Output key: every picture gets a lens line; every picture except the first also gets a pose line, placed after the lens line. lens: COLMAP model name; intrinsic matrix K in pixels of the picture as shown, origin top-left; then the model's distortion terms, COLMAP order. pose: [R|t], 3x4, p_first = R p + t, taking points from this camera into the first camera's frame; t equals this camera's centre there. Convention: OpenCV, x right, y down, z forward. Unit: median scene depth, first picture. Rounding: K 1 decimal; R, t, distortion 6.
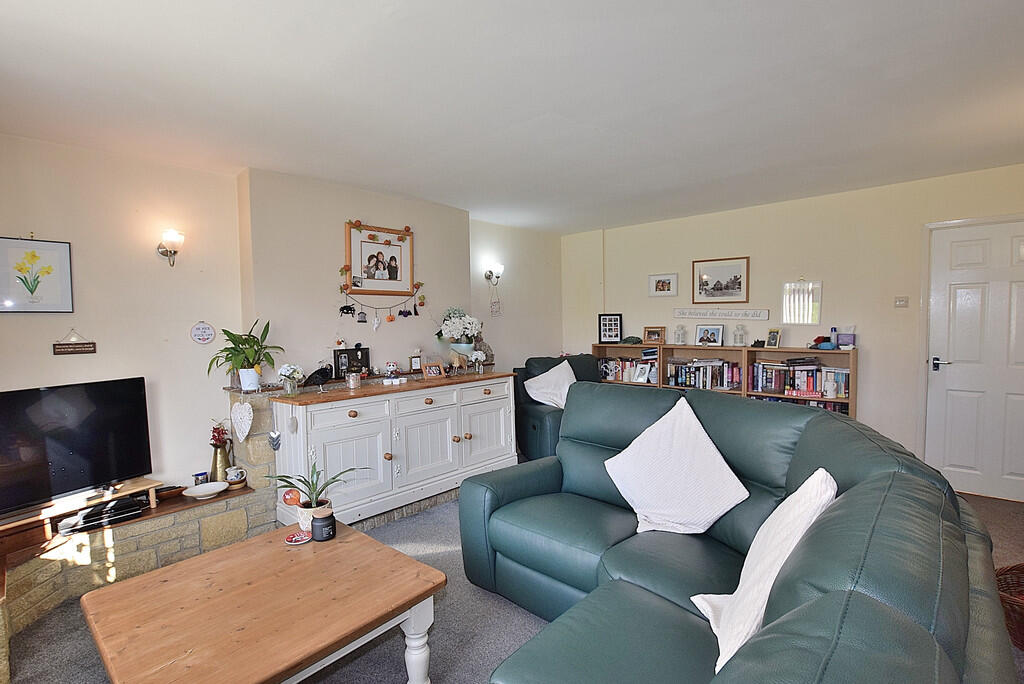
lens RADIAL K [[492.0, 0, 512.0], [0, 492.0, 342.0], [0, 0, 1]] dist [-0.001067, -0.000042]
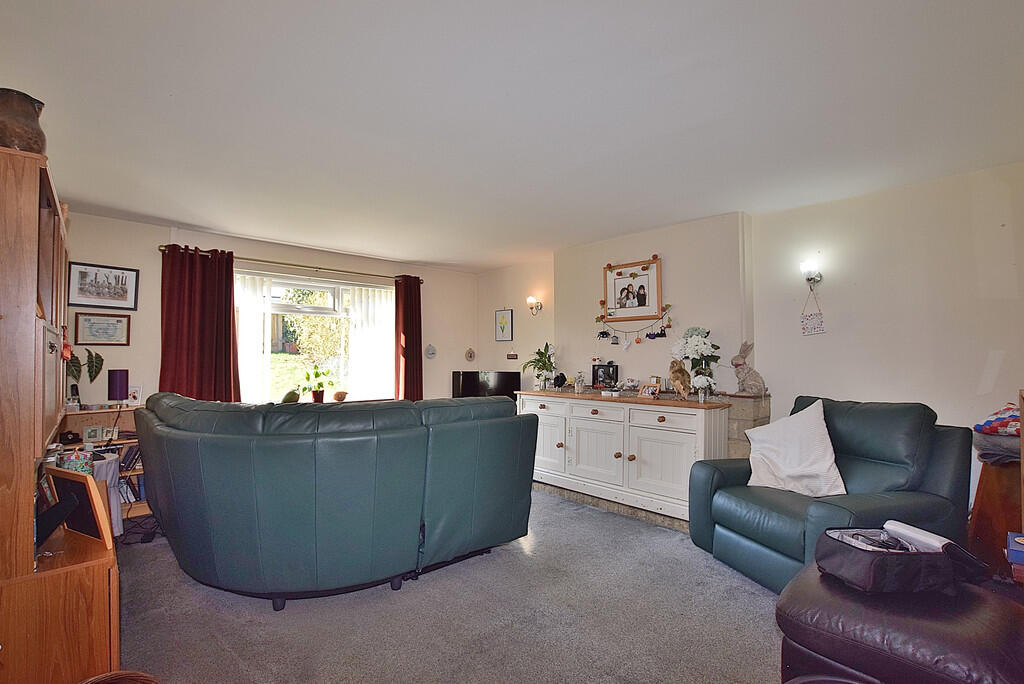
lens RADIAL K [[466.6, 0, 512.0], [0, 466.6, 342.0], [0, 0, 1]] dist [0.000180, 0.000005]
pose [[-0.069754, -0.014060, -0.997465, 0.864005], [-0.044083, 0.998967, -0.010998, -0.020772], [0.996590, 0.043204, -0.070302, 0.809621]]
